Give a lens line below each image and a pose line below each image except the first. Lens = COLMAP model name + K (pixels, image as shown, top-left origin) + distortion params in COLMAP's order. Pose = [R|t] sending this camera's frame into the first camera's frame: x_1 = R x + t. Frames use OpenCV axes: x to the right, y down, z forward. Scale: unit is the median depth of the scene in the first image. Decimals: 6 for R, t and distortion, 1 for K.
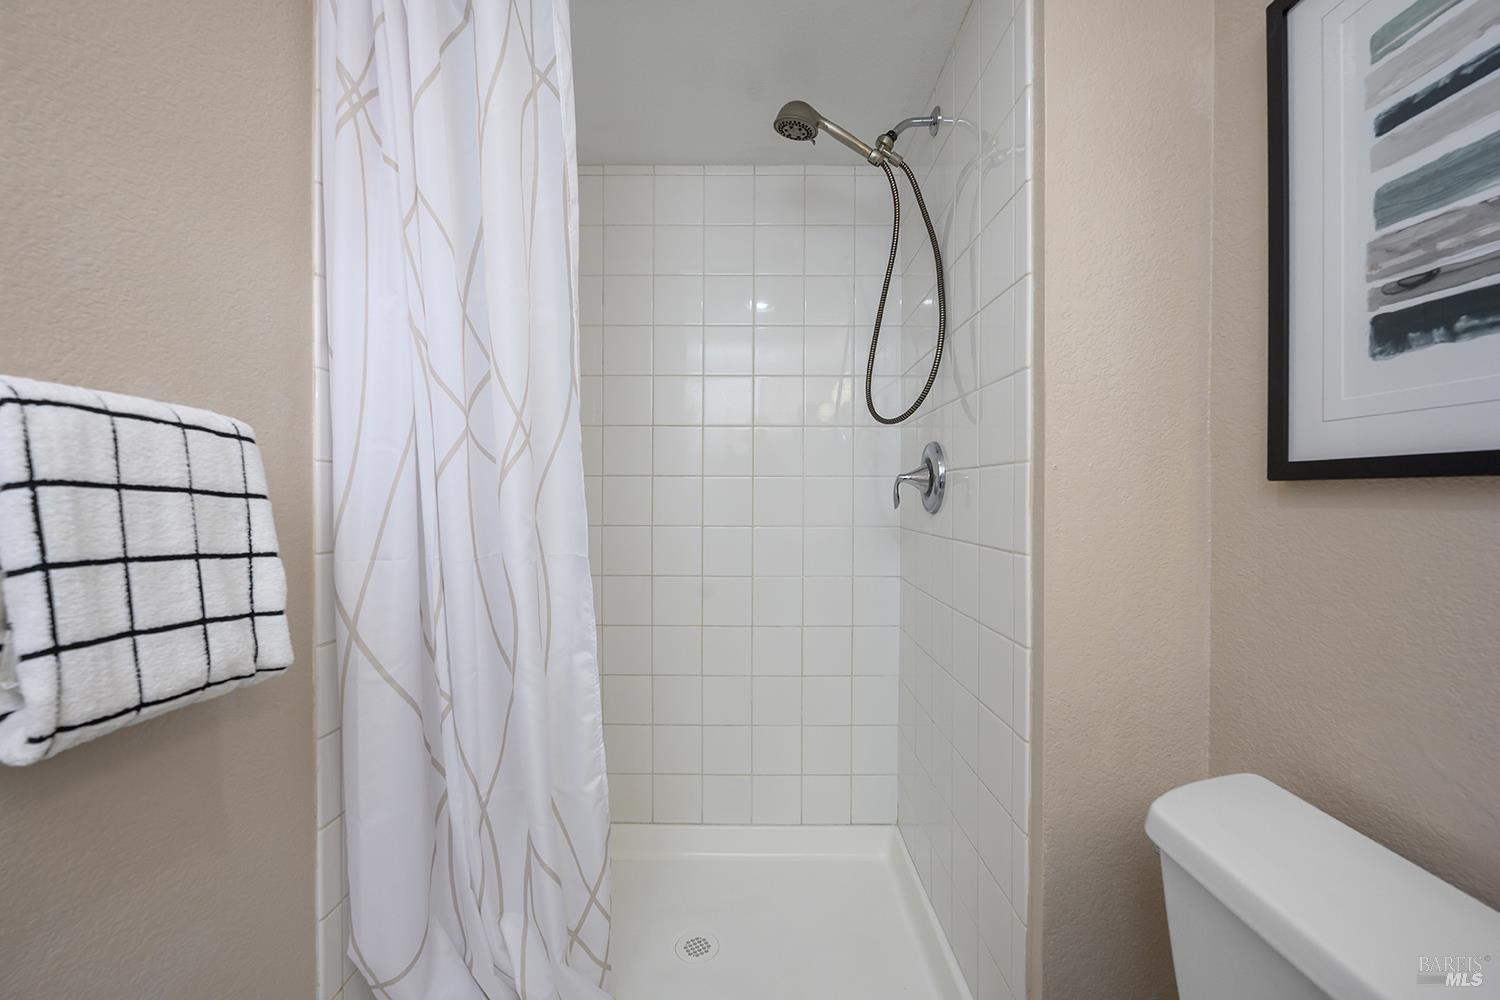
lens RADIAL K [[604.2, 0, 761.1], [0, 604.2, 494.4], [0, 0, 1]] dist [-0.006589, 0.000092]
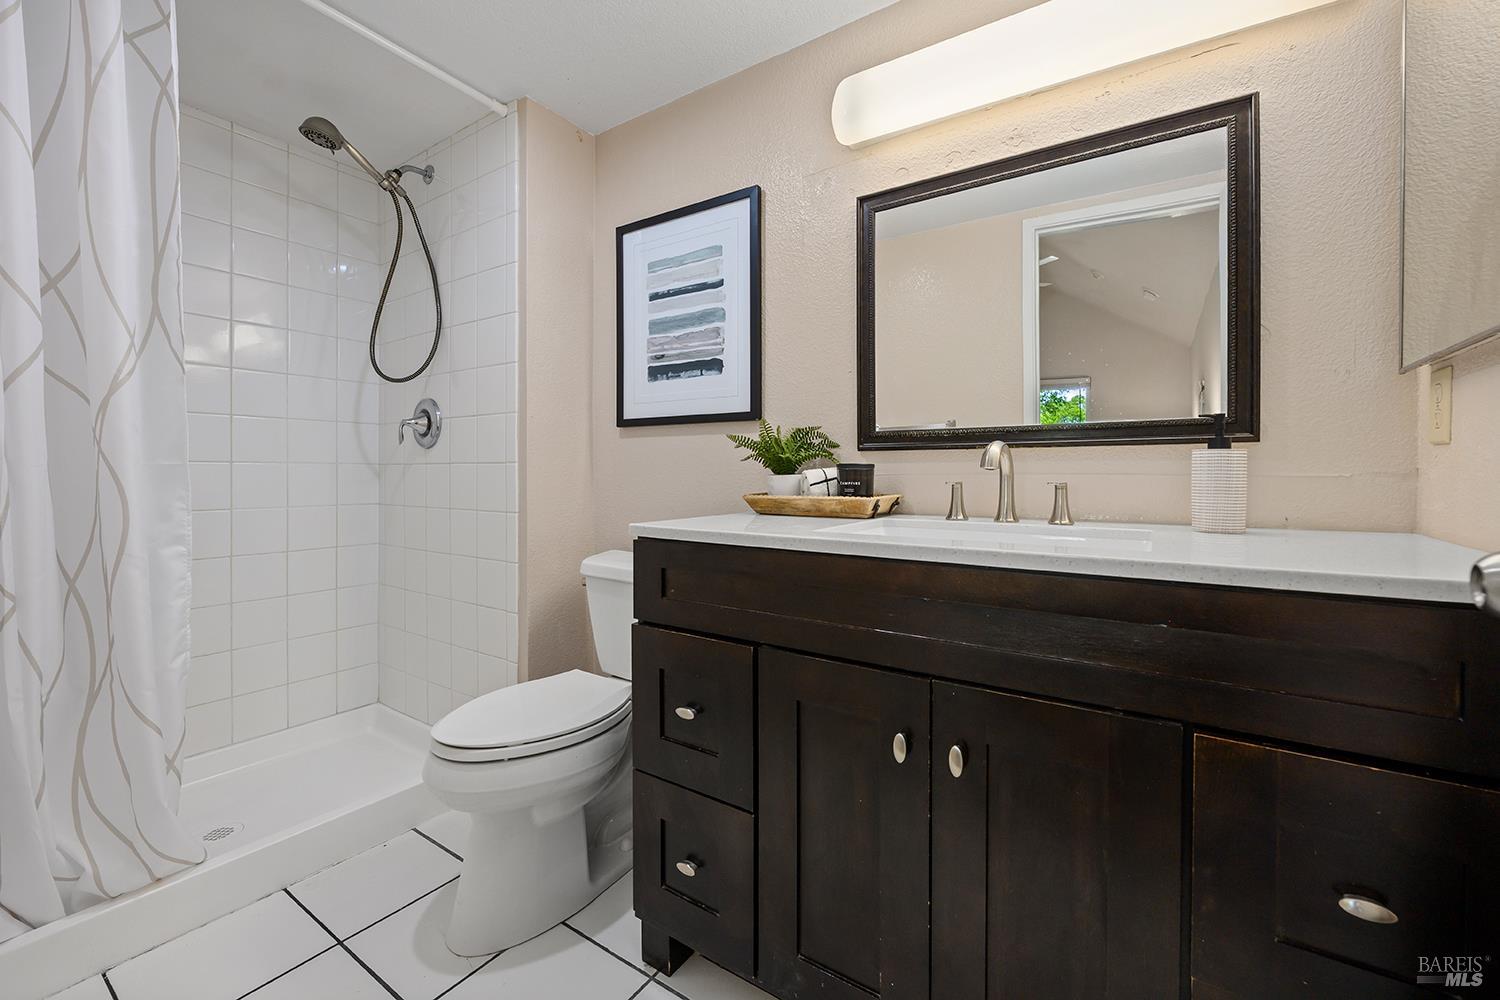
lens RADIAL K [[604.2, 0, 761.1], [0, 604.2, 494.4], [0, 0, 1]] dist [-0.006589, 0.000092]
pose [[0.547613, -0.030433, 0.836178, -0.695679], [-0.000004, 0.999338, 0.036374, 0.126893], [-0.836732, -0.019923, 0.547251, -0.647650]]
